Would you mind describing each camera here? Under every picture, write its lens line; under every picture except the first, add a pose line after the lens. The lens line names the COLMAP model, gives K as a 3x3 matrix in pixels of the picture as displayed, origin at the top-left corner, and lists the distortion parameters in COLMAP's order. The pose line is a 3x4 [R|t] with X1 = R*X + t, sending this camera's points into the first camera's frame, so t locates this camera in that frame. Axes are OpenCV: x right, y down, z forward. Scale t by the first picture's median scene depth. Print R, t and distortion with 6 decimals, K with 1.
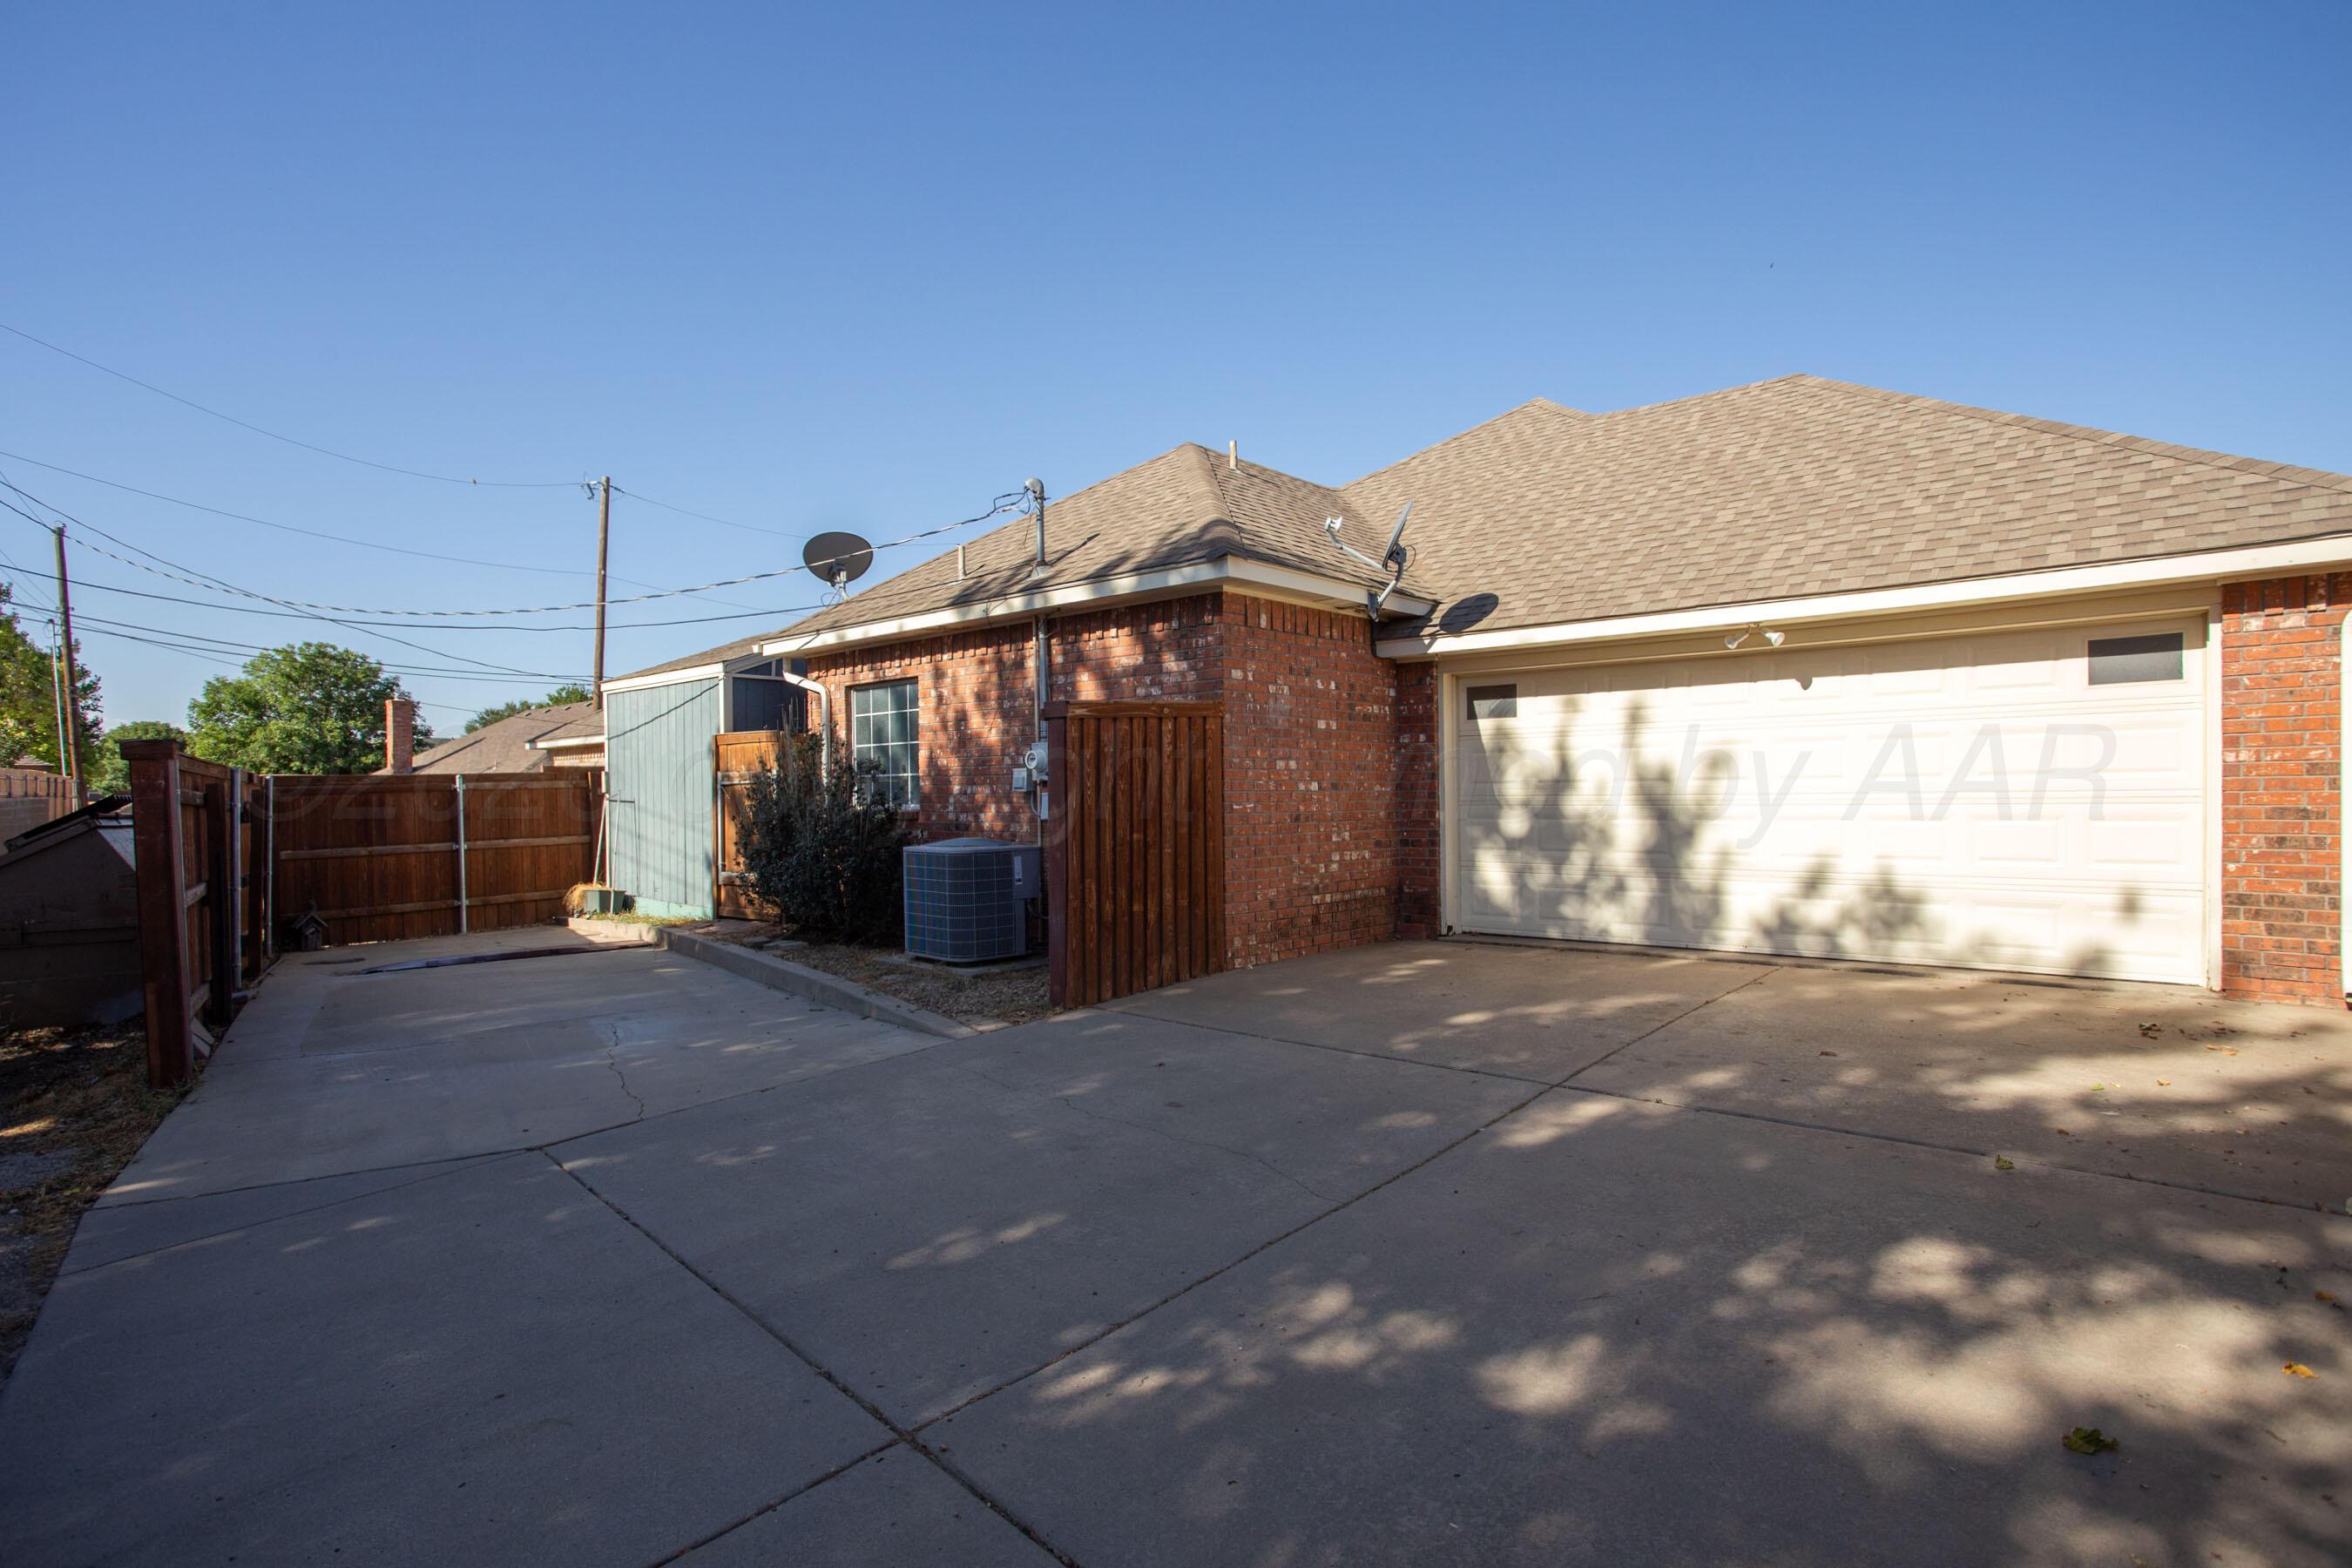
lens RADIAL K [[1116.8, 0, 1143.4], [0, 1116.8, 827.8], [0, 0, 1]] dist [-0.061533, 0.038206]
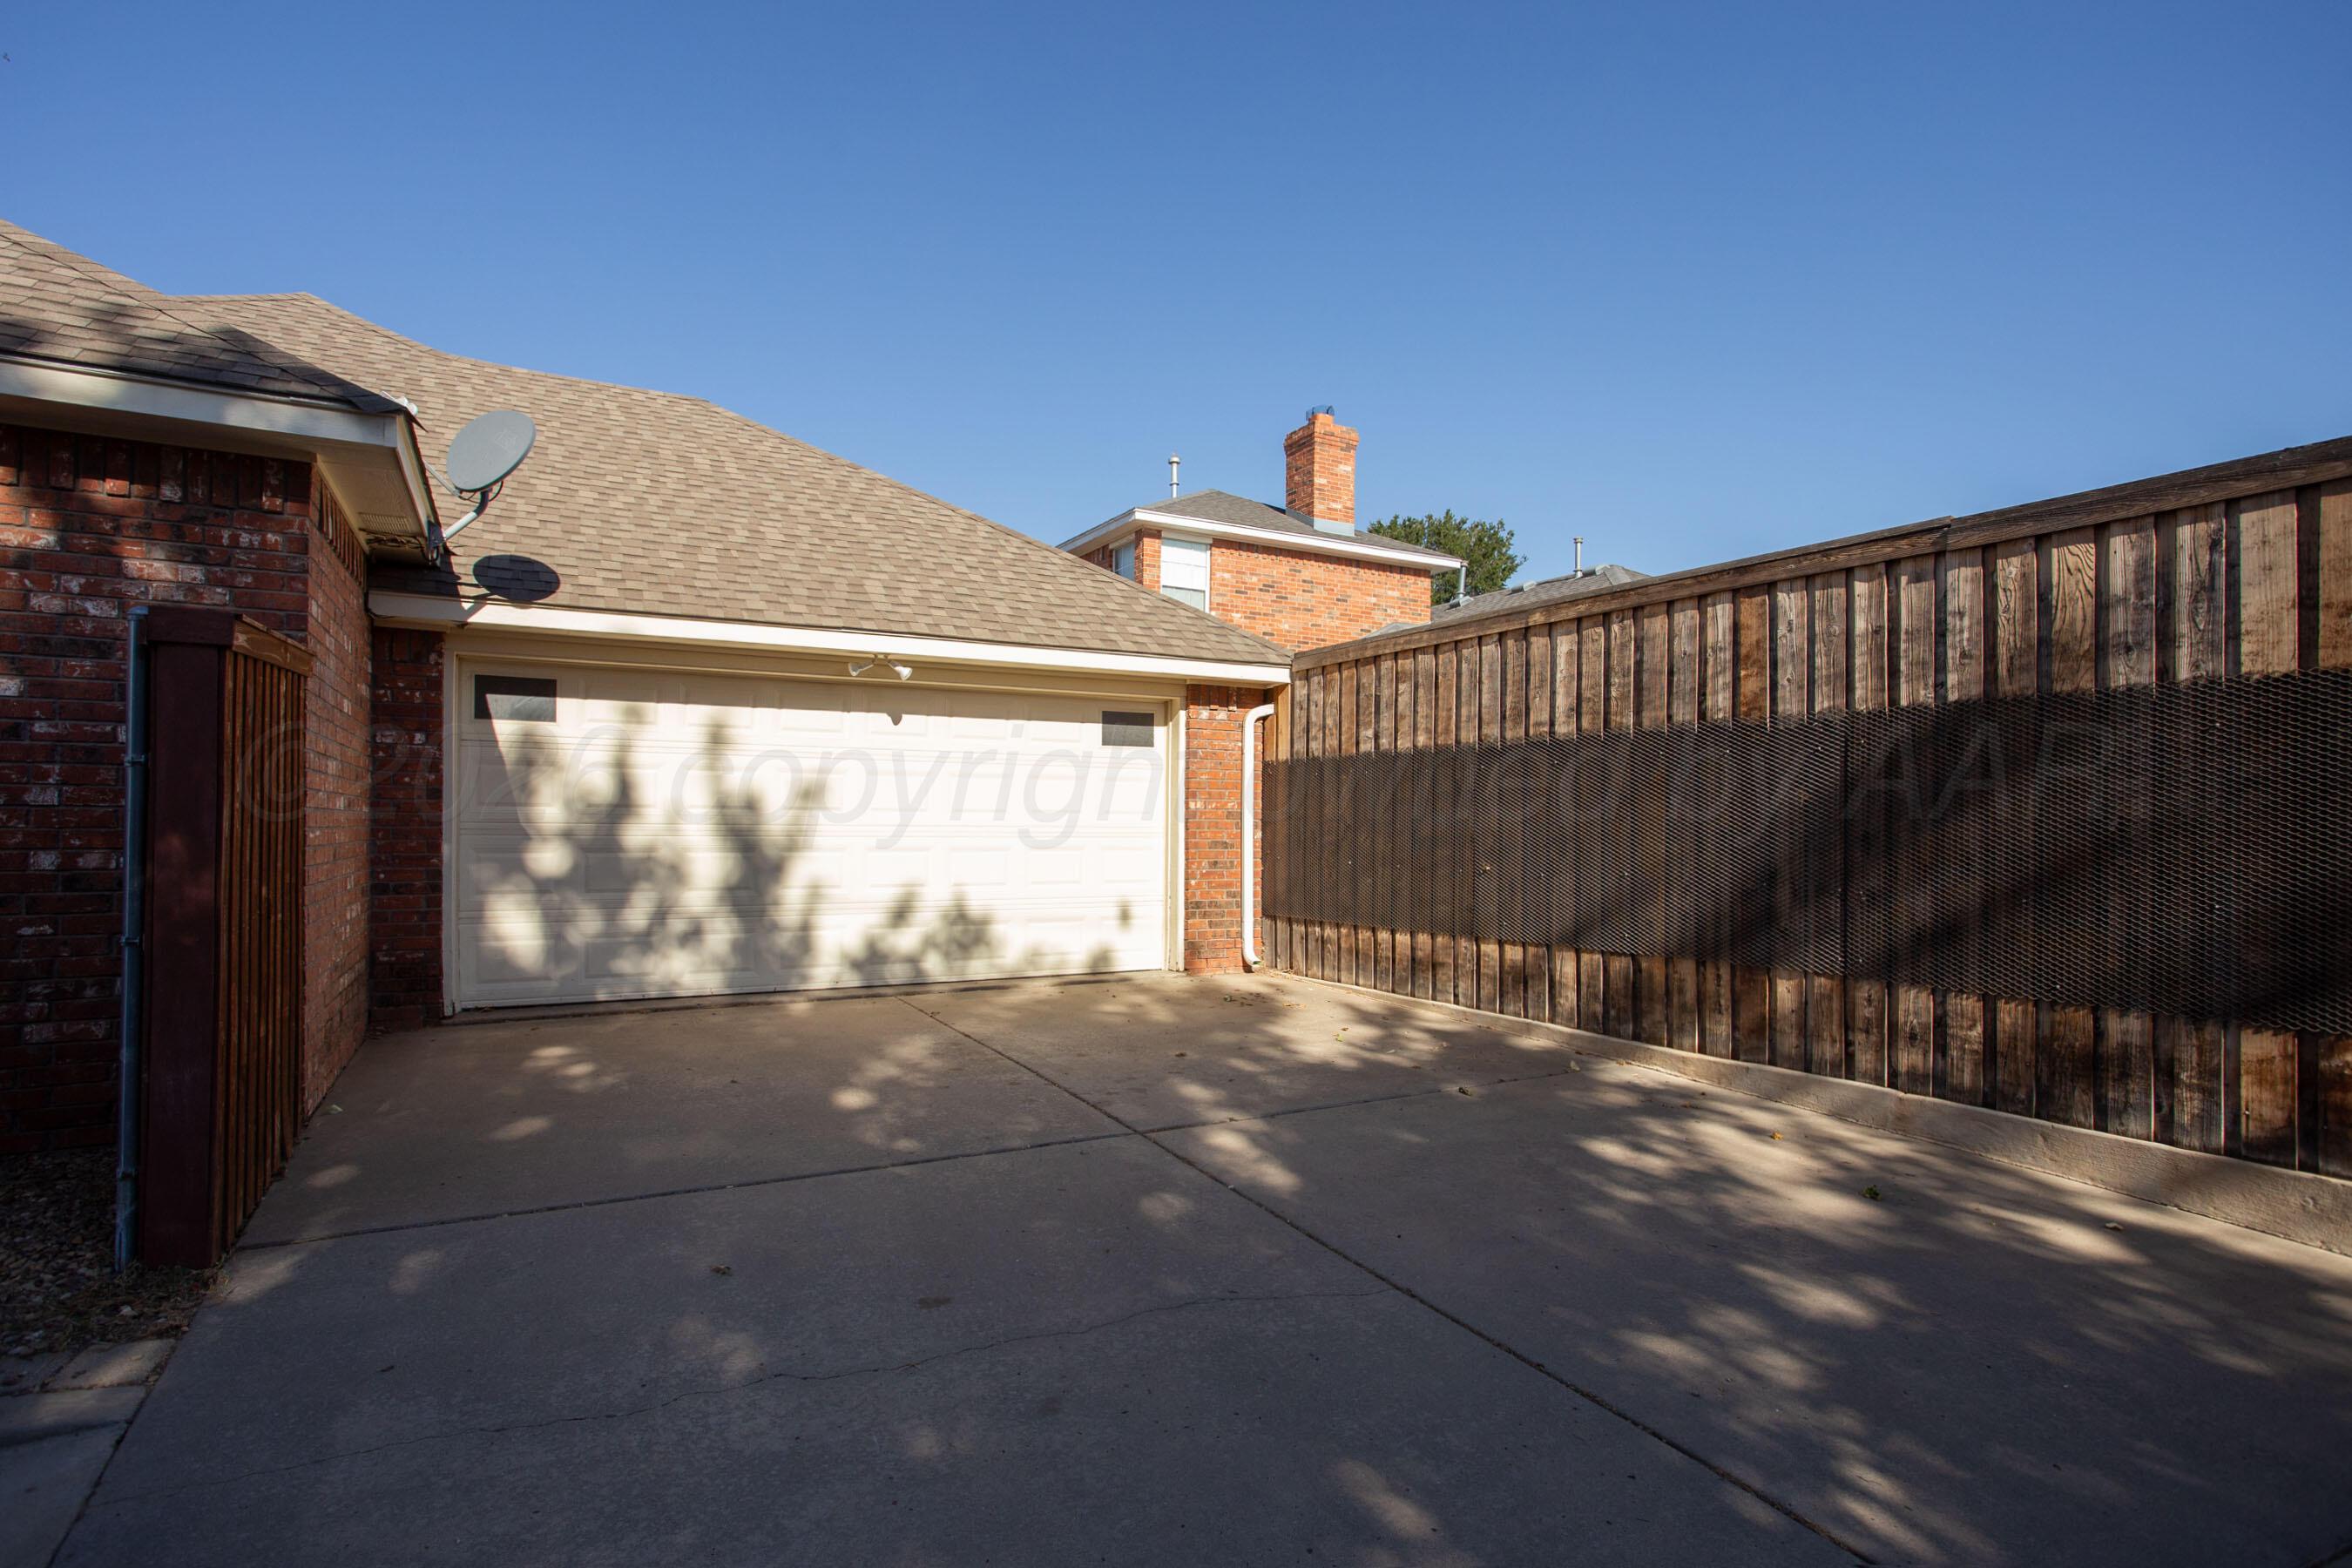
lens RADIAL K [[1167.7, 0, 1176.0], [0, 1167.7, 784.0], [0, 0, 1]] dist [-0.050224, 0.018016]
pose [[0.315143, 0.047769, 0.947841, -0.293081], [0.018279, 0.998242, -0.056387, -0.003236], [-0.948868, 0.035095, 0.313716, 0.337869]]
